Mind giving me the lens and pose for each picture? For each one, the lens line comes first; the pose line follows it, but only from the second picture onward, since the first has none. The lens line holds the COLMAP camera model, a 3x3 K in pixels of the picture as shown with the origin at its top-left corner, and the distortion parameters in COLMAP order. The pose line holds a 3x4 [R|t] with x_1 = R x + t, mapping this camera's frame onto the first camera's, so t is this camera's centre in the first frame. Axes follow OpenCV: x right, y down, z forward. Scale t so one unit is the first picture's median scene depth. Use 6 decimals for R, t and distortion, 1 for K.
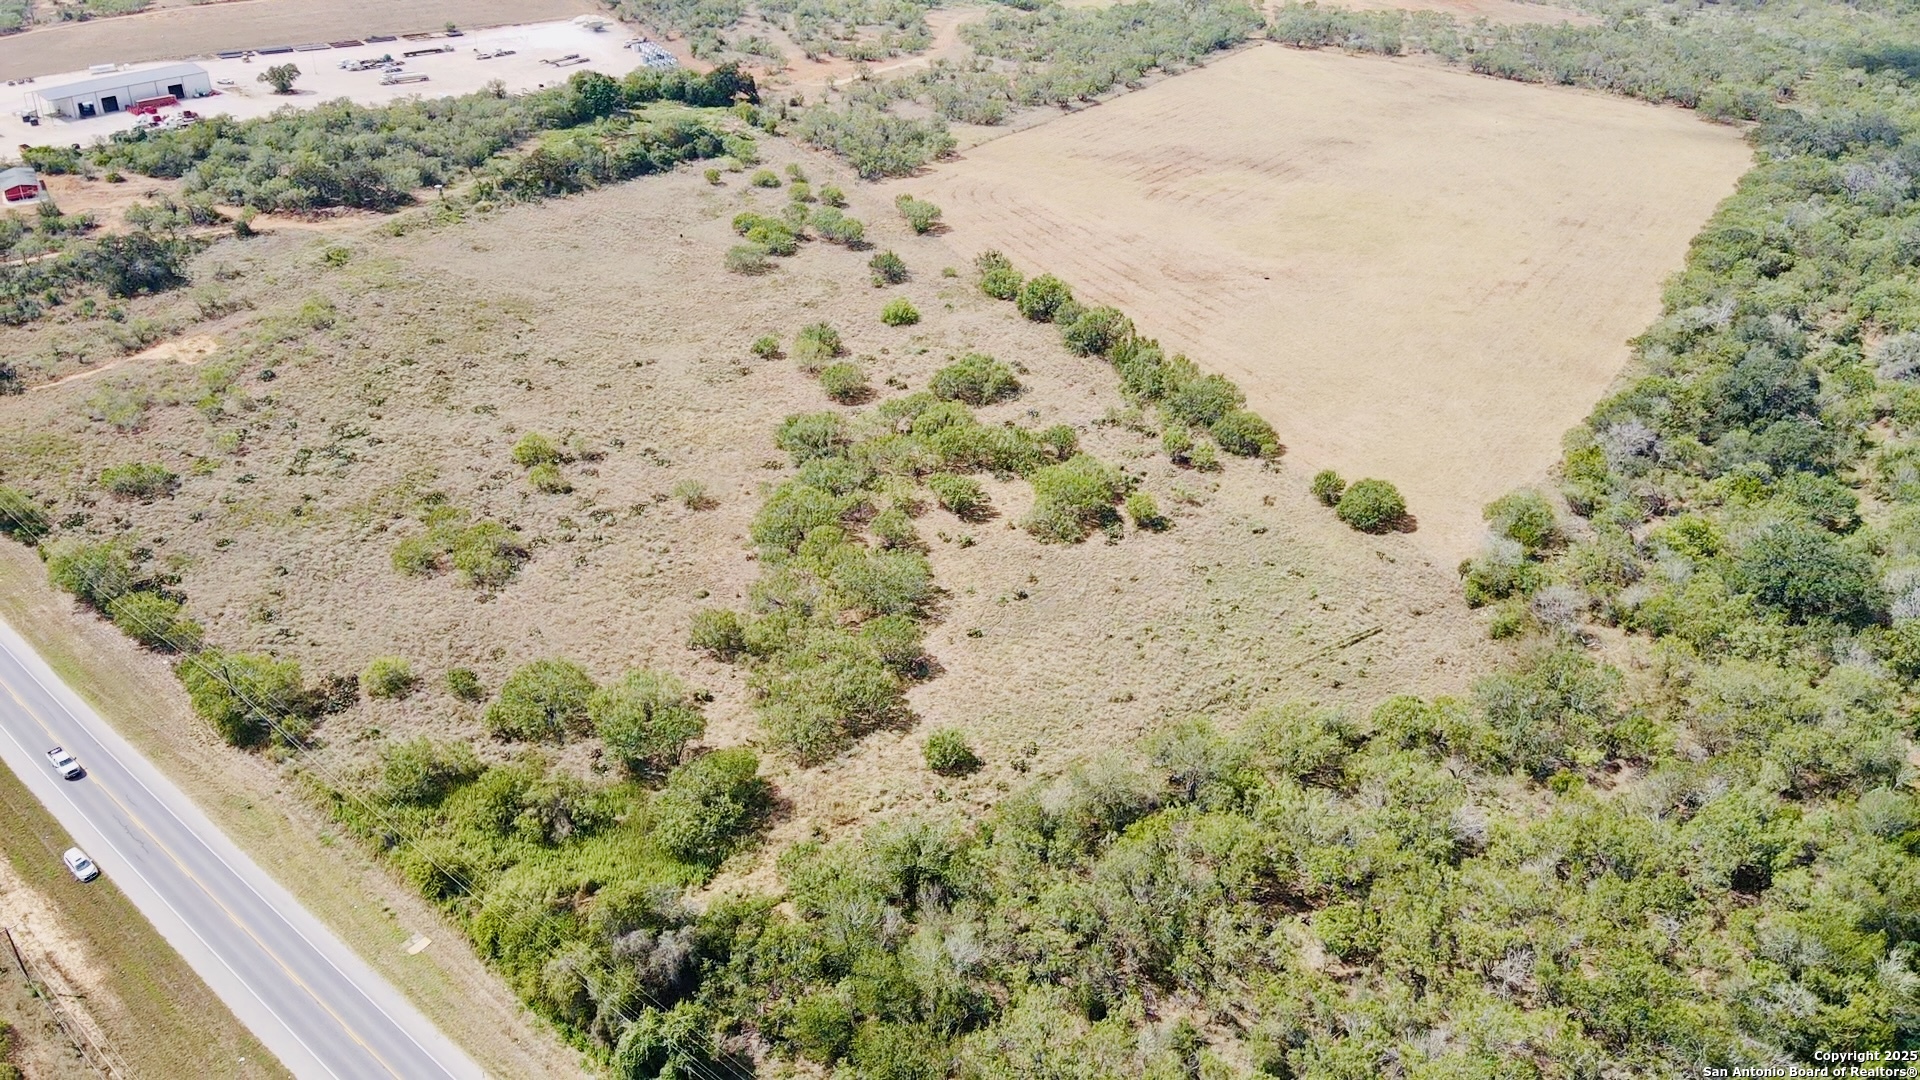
lens RADIAL K [[1384.1, 0, 953.8], [0, 1384.1, 552.3], [0, 0, 1]] dist [0.090503, -0.173184]
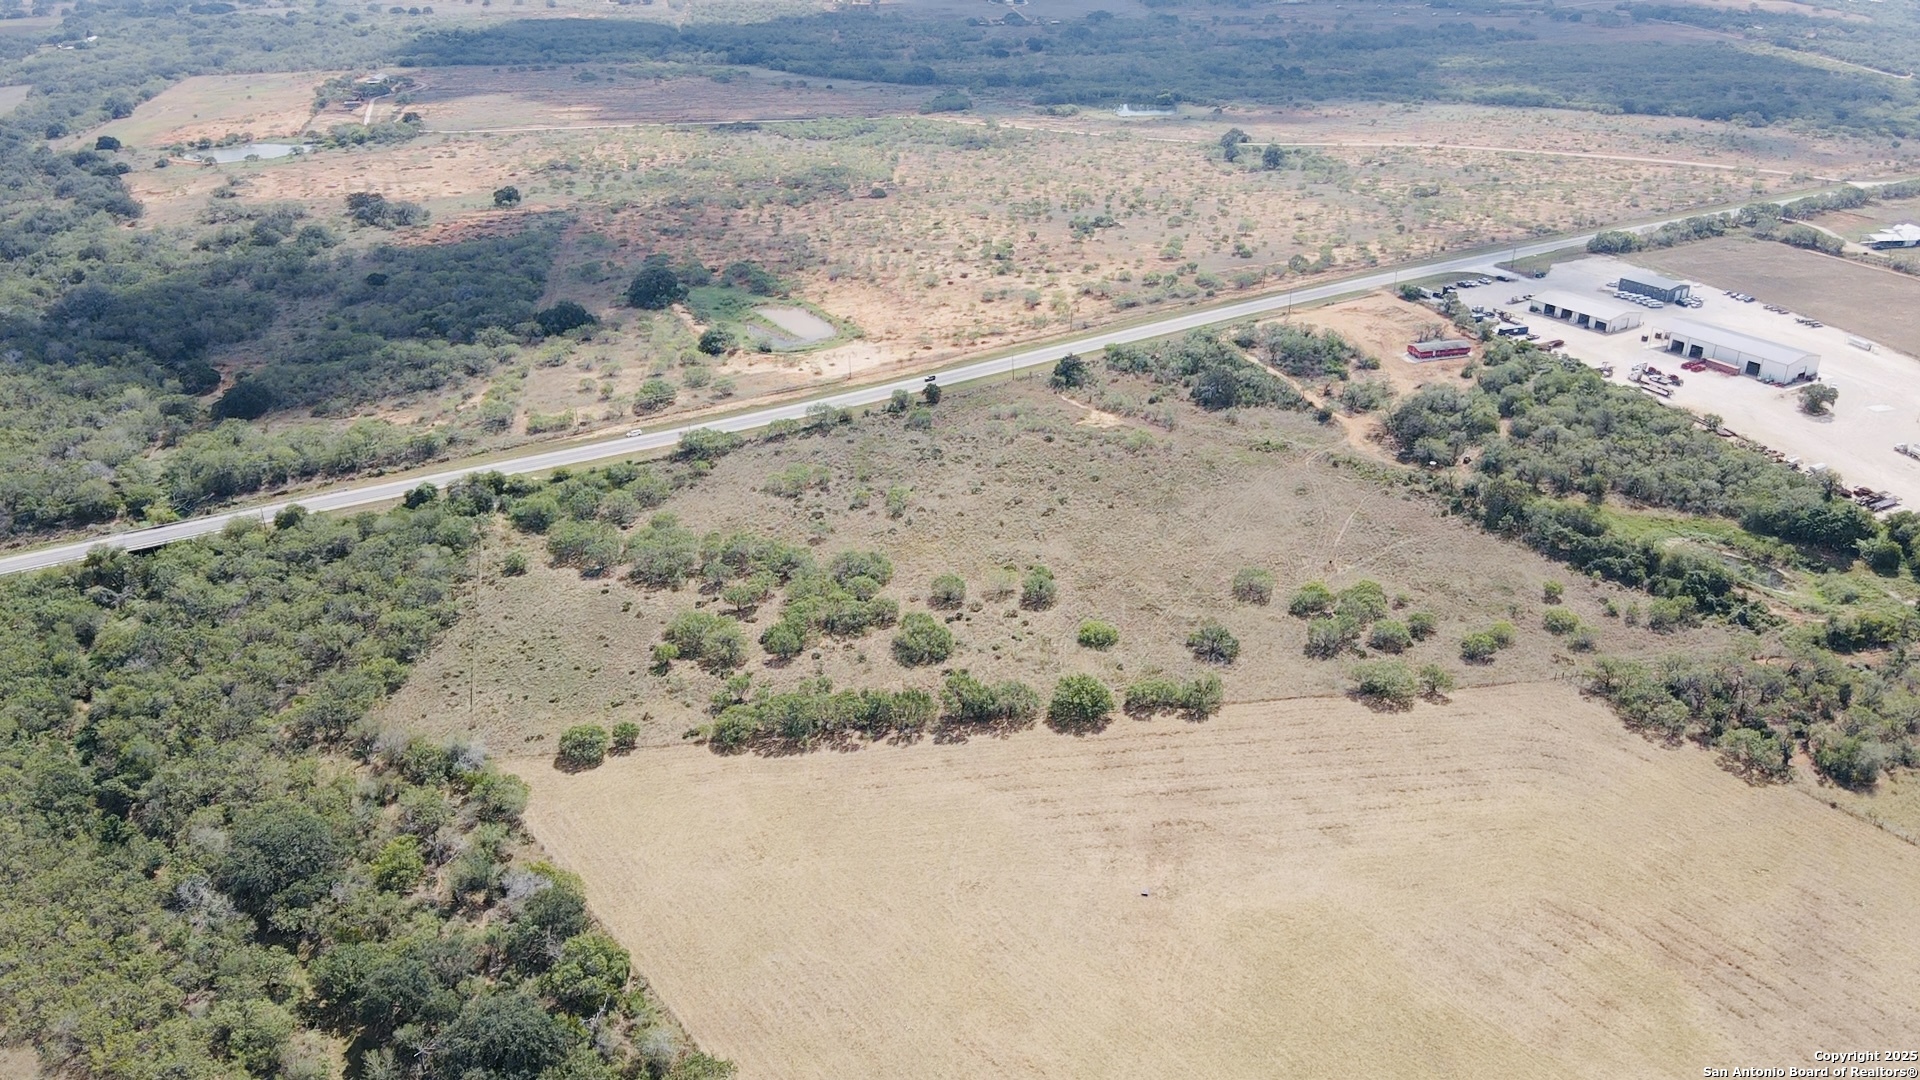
lens RADIAL K [[1384.1, 0, 953.8], [0, 1384.1, 552.3], [0, 0, 1]] dist [0.090503, -0.173184]
pose [[-0.323225, 0.410638, -0.852585, 1.161248], [-0.467525, 0.714023, 0.521145, -0.945972], [0.822767, 0.567052, -0.038807, 1.160350]]
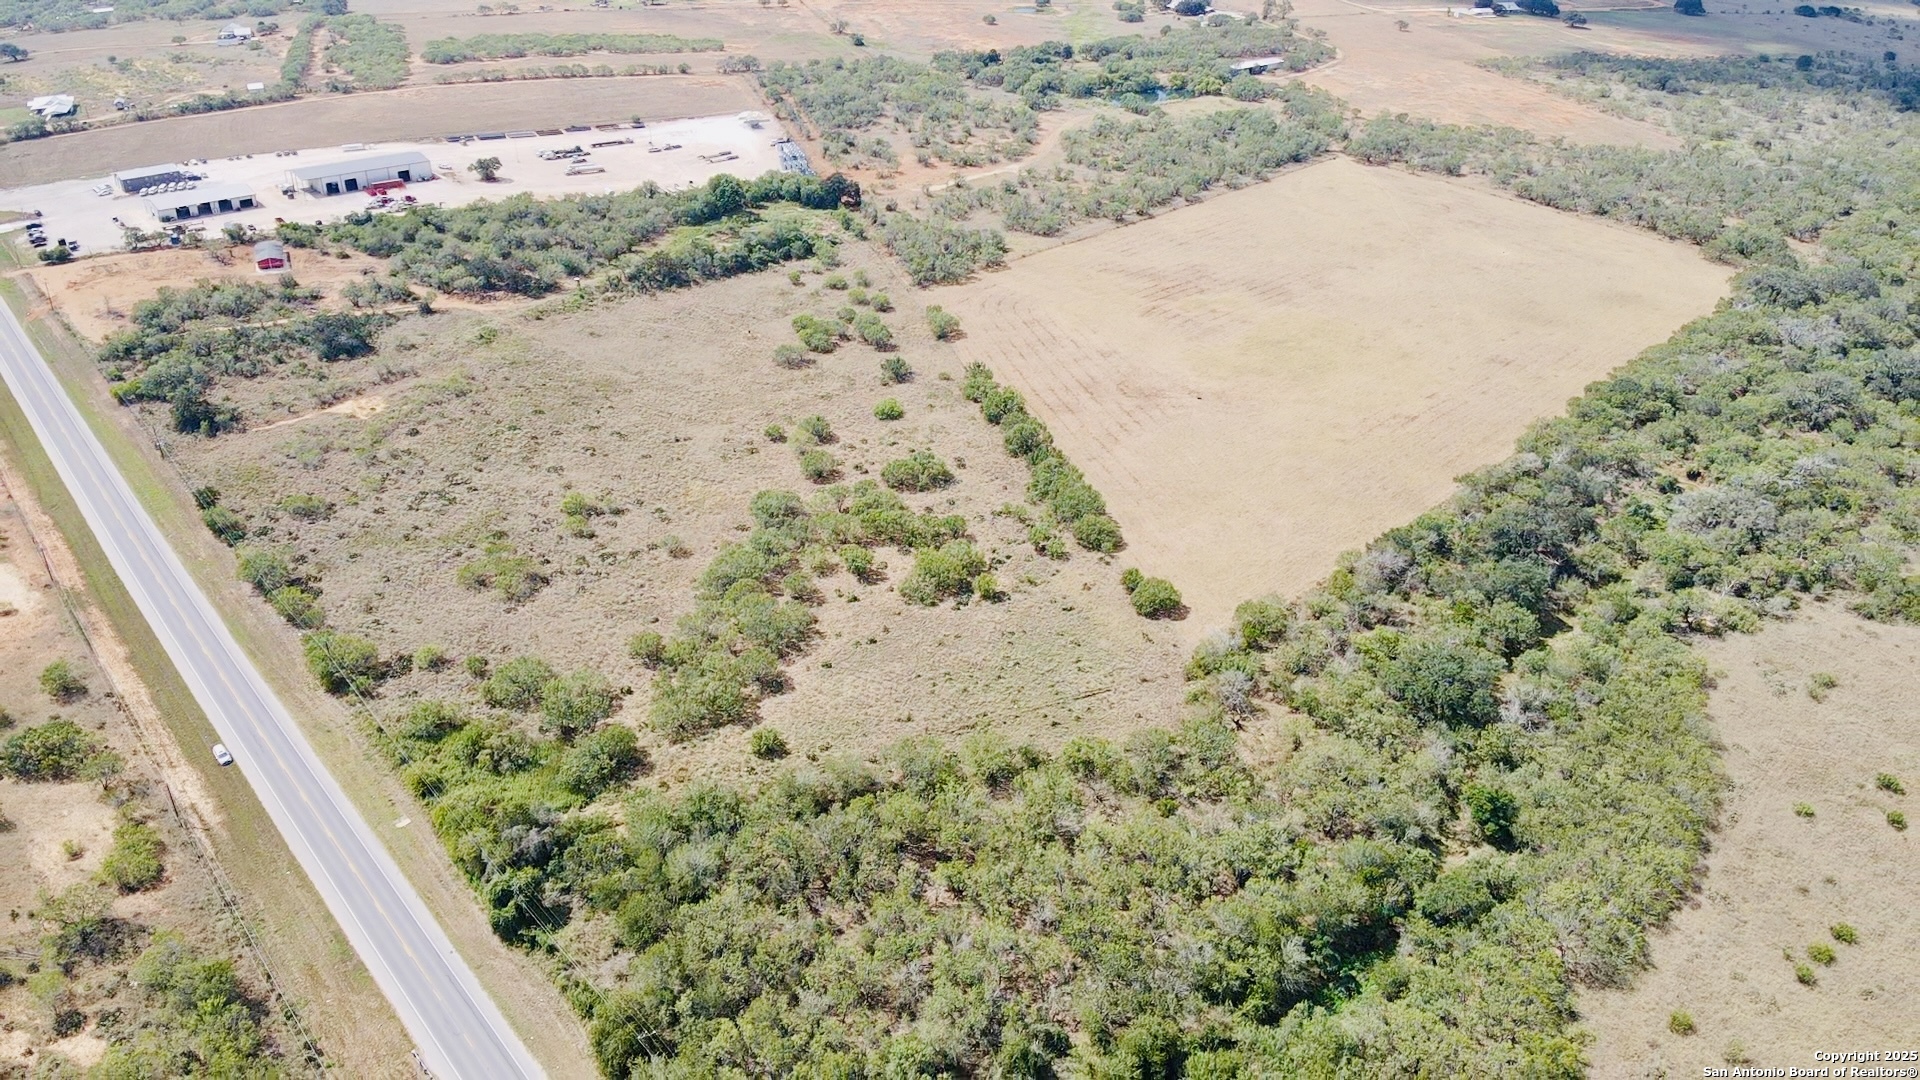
lens RADIAL K [[1388.6, 0, 960.0], [0, 1388.6, 540.0], [0, 0, 1]] dist [0.113102, -0.214474]
pose [[0.985431, 0.082270, -0.148856, 0.290915], [-0.085465, 0.996225, -0.015187, -0.049207], [0.147045, 0.027688, 0.988742, -0.332103]]
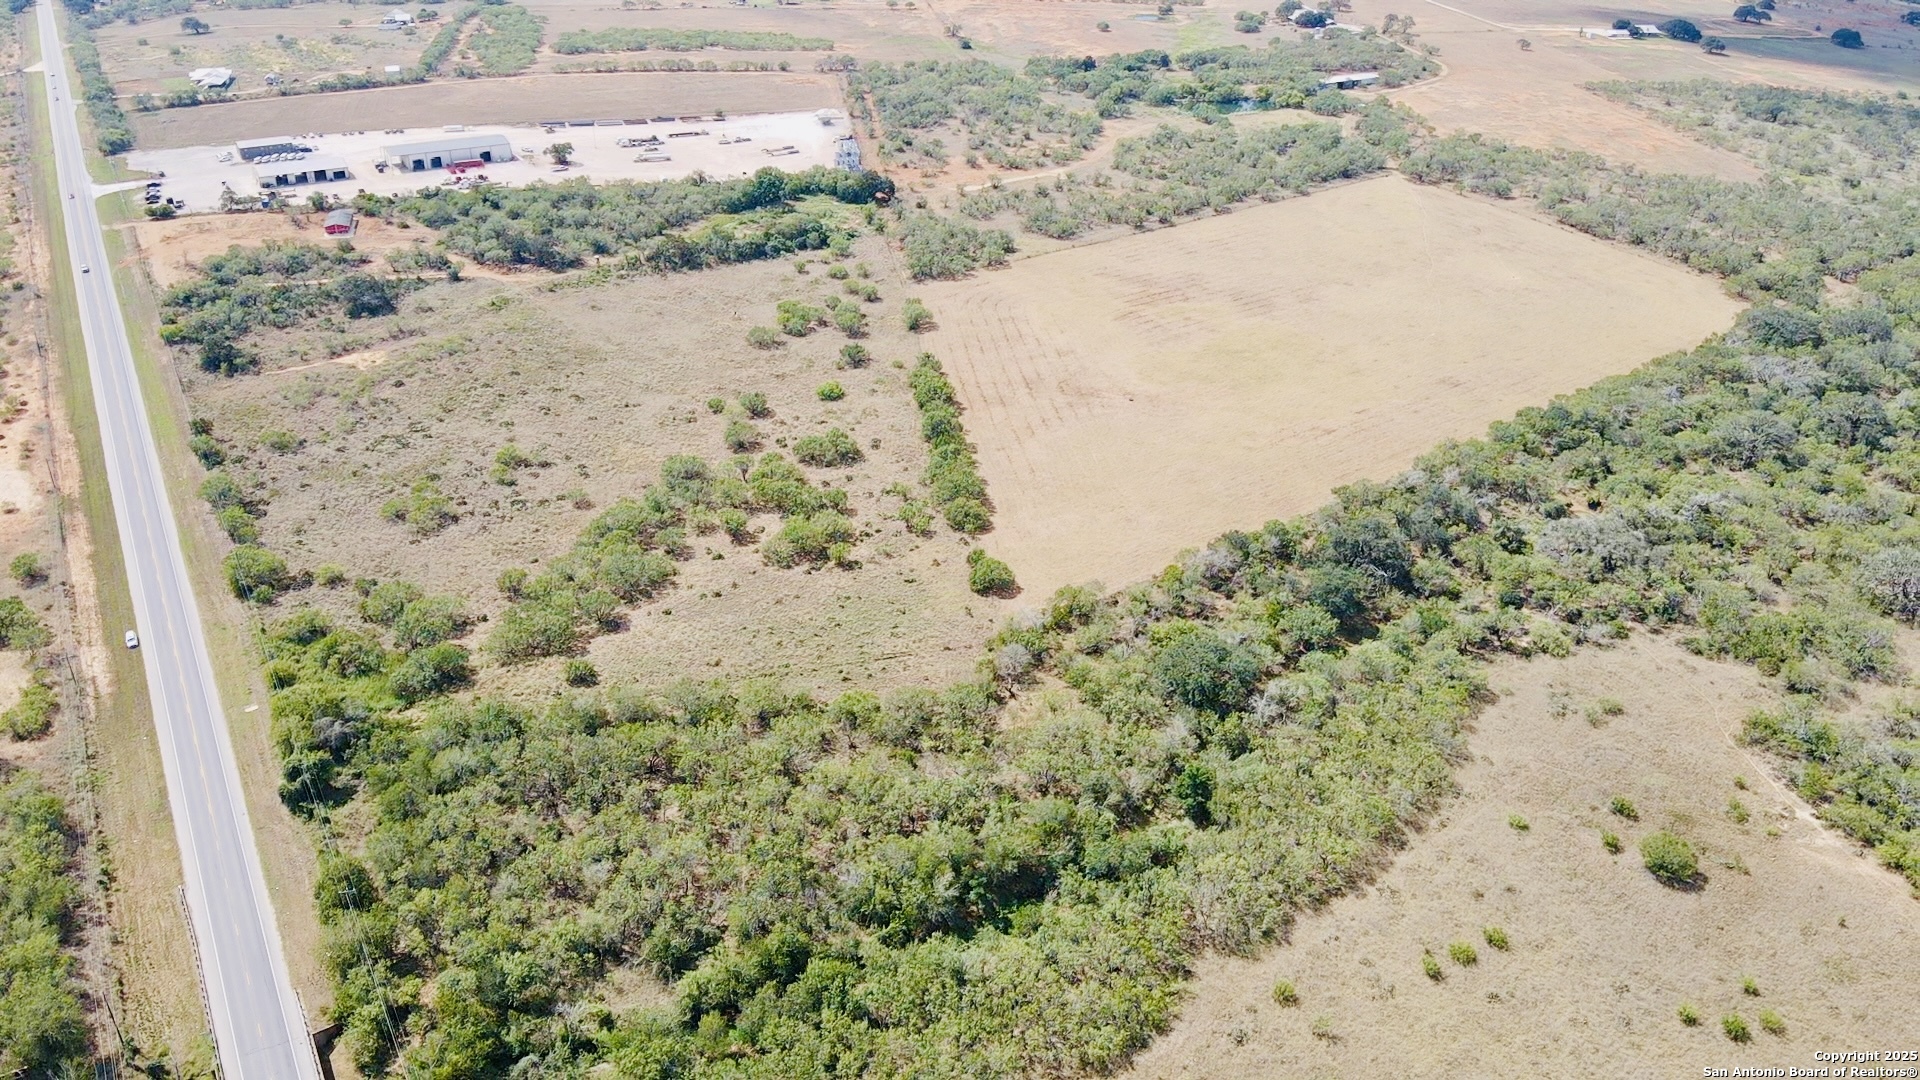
lens RADIAL K [[1388.6, 0, 960.0], [0, 1388.6, 540.0], [0, 0, 1]] dist [0.113102, -0.214474]
pose [[0.948253, 0.155516, -0.276823, 0.621197], [-0.161784, 0.986826, 0.000199, -0.062041], [0.273207, 0.044597, 0.960921, -0.357950]]
